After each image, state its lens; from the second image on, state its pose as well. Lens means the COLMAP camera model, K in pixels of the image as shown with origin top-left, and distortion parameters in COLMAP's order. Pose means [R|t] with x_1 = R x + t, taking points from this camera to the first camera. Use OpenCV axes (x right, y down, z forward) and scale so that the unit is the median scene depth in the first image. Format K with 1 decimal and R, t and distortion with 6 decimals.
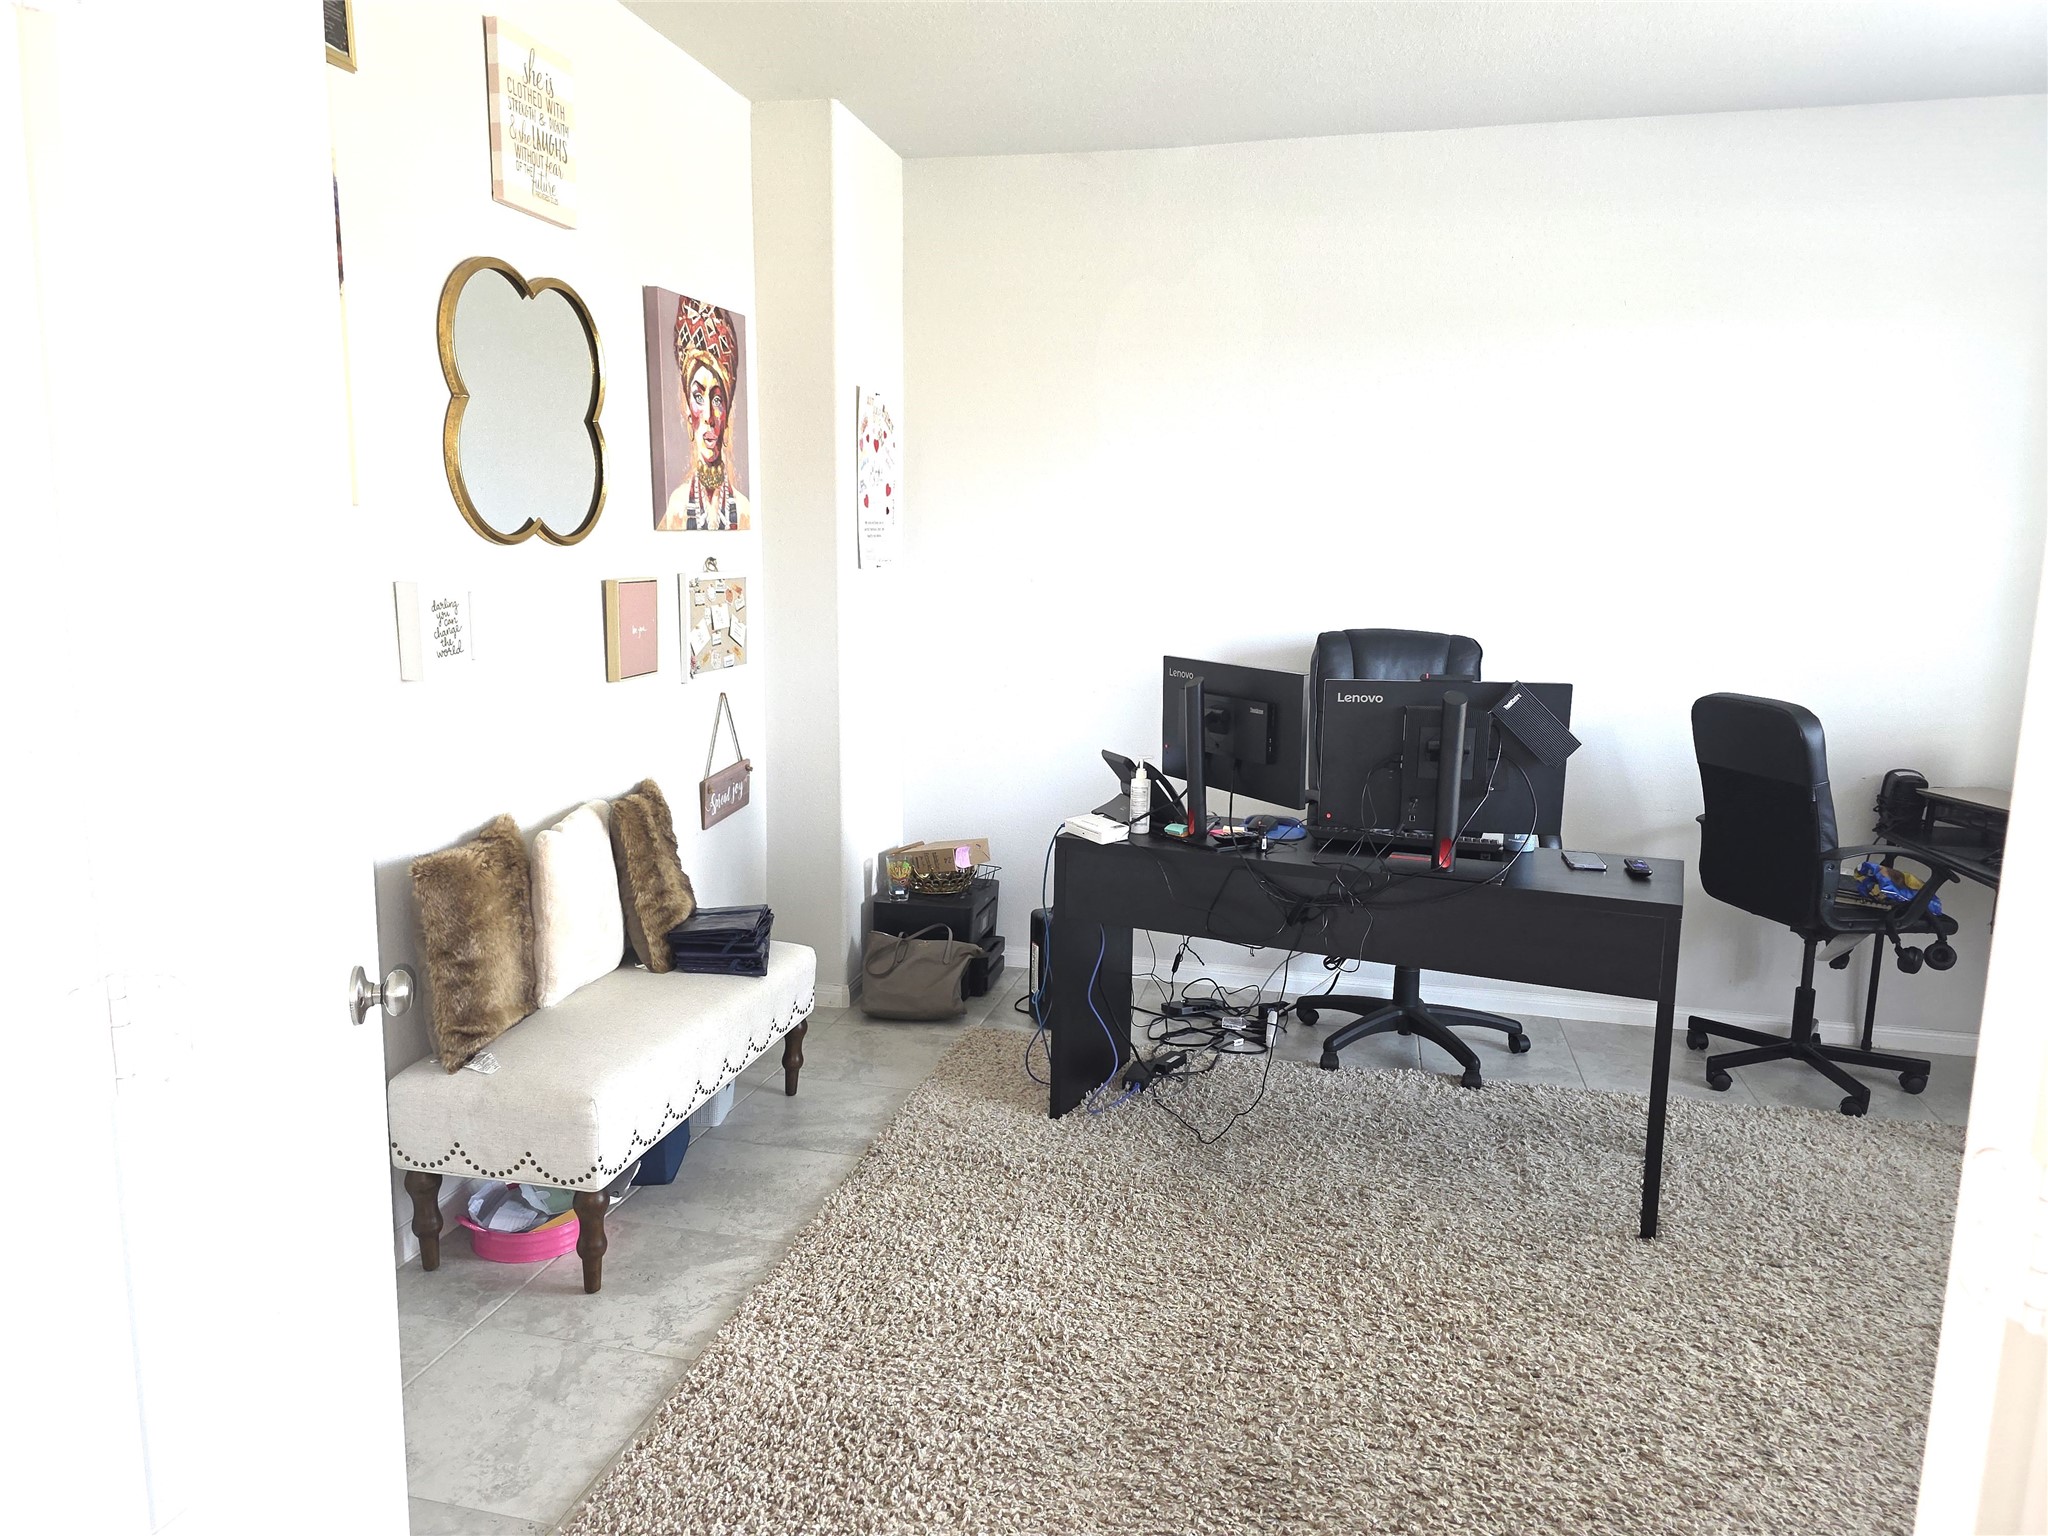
lens RADIAL K [[1351.9, 0, 1024.0], [0, 1351.9, 768.0], [0, 0, 1]] dist [0.071550, -0.049118]
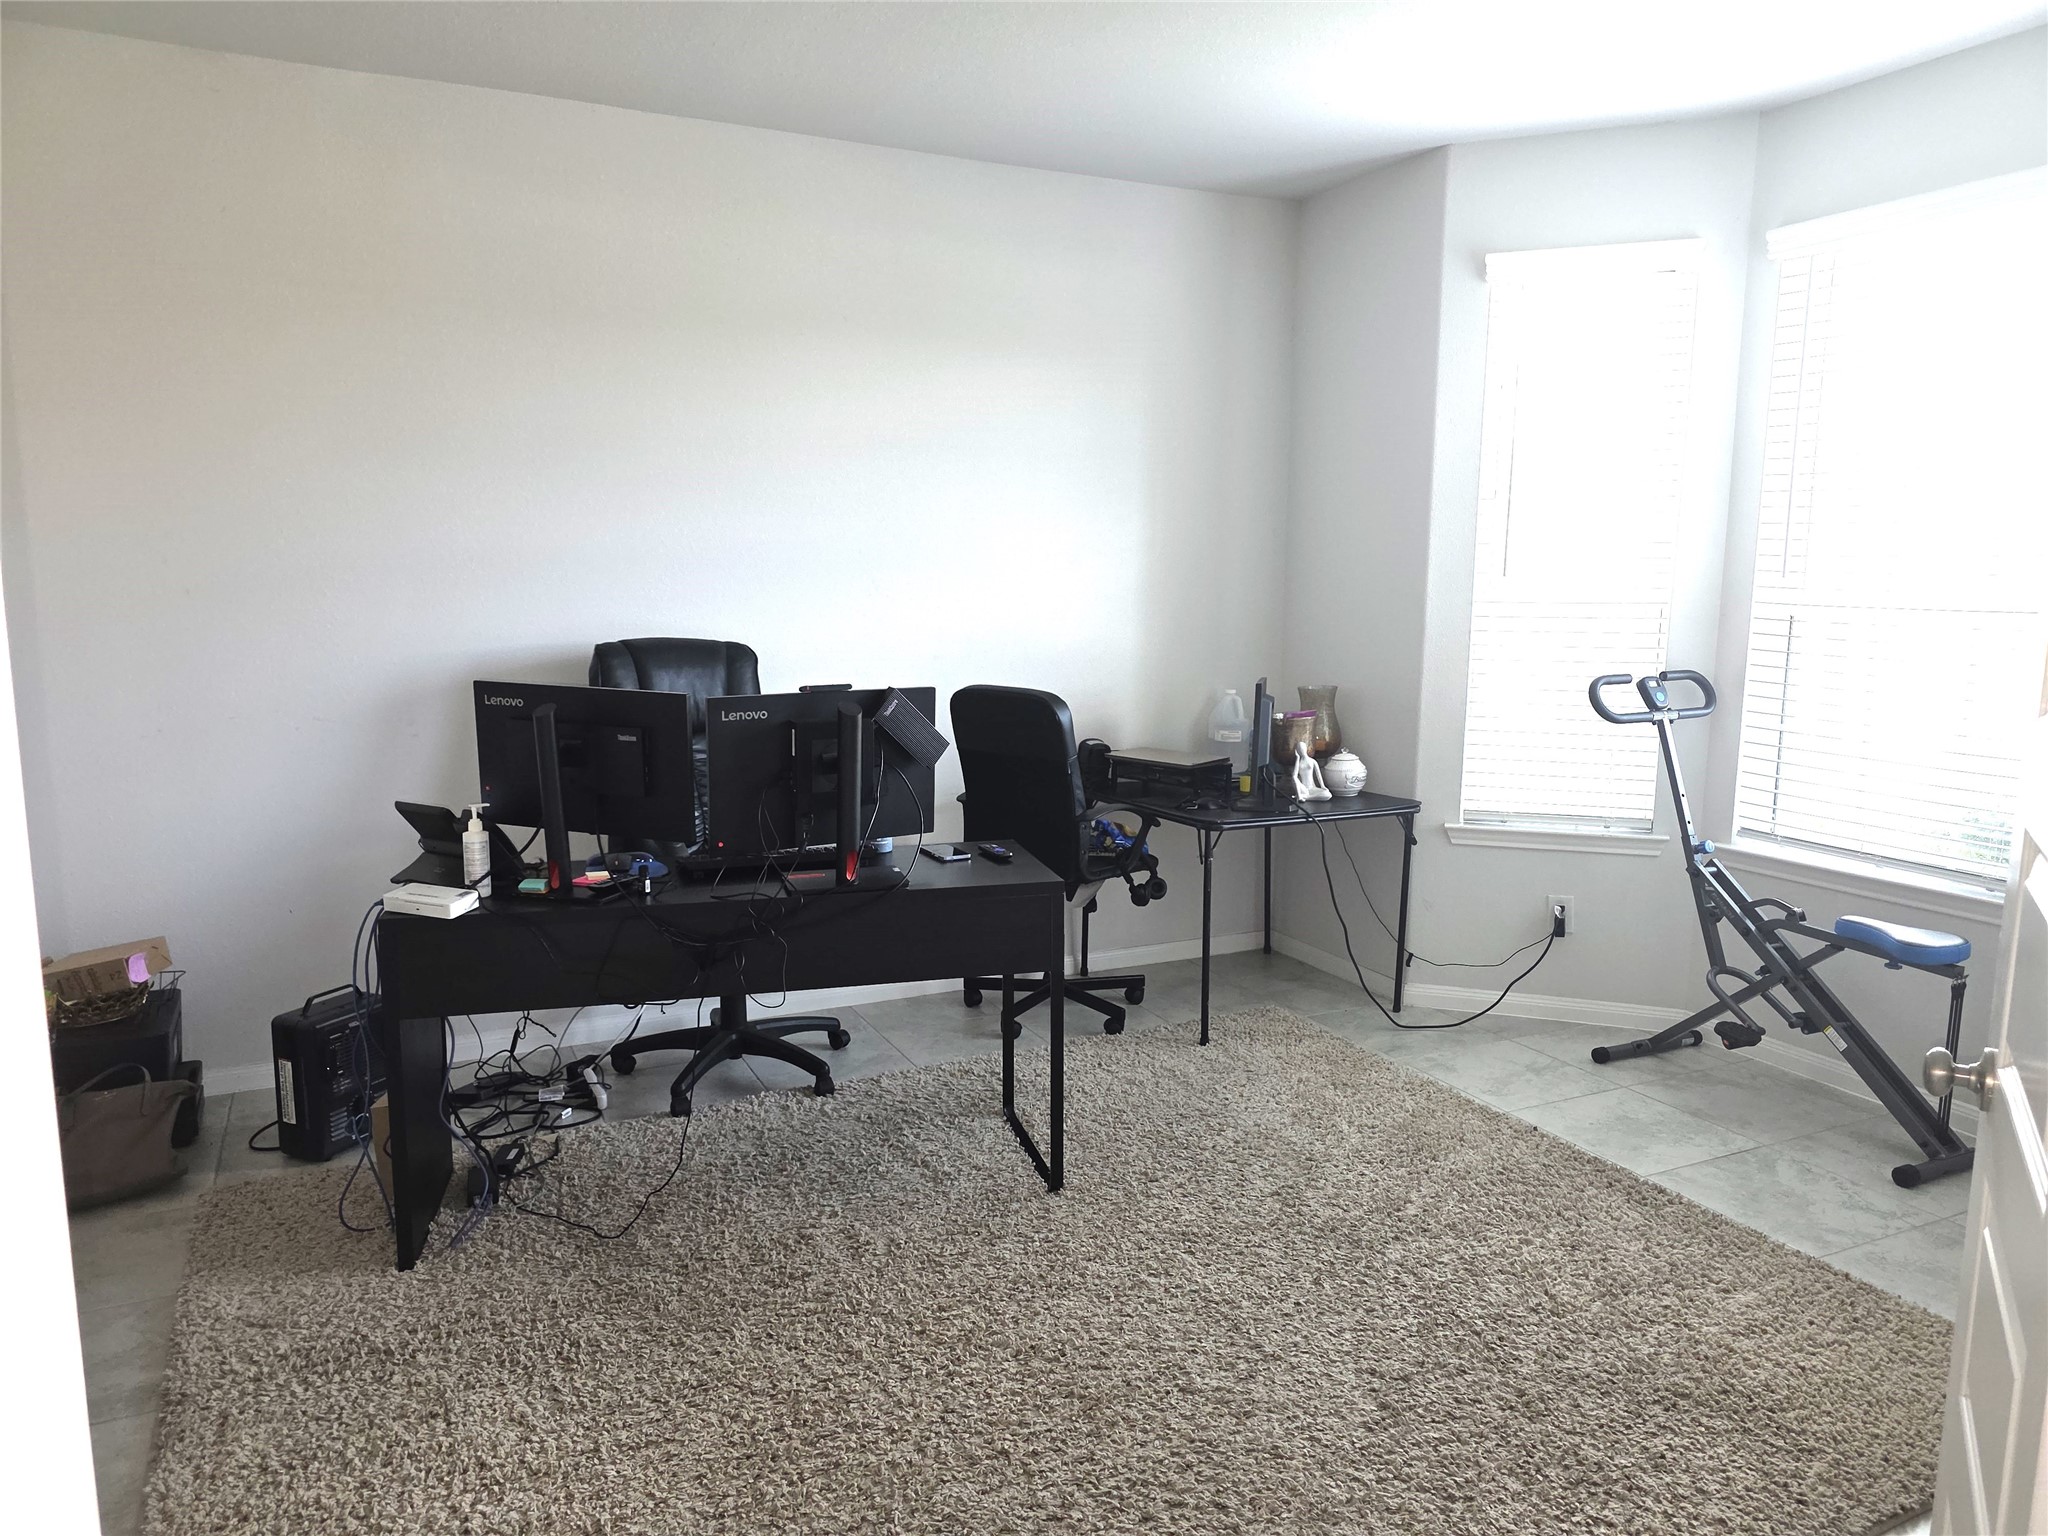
lens RADIAL K [[1373.2, 0, 1024.0], [0, 1373.2, 768.0], [0, 0, 1]] dist [0.080483, -0.075022]
pose [[0.782219, -0.105517, 0.614003, -0.173629], [0.105611, 0.993747, 0.036232, -0.027091], [-0.613987, 0.036504, 0.788472, 0.124579]]
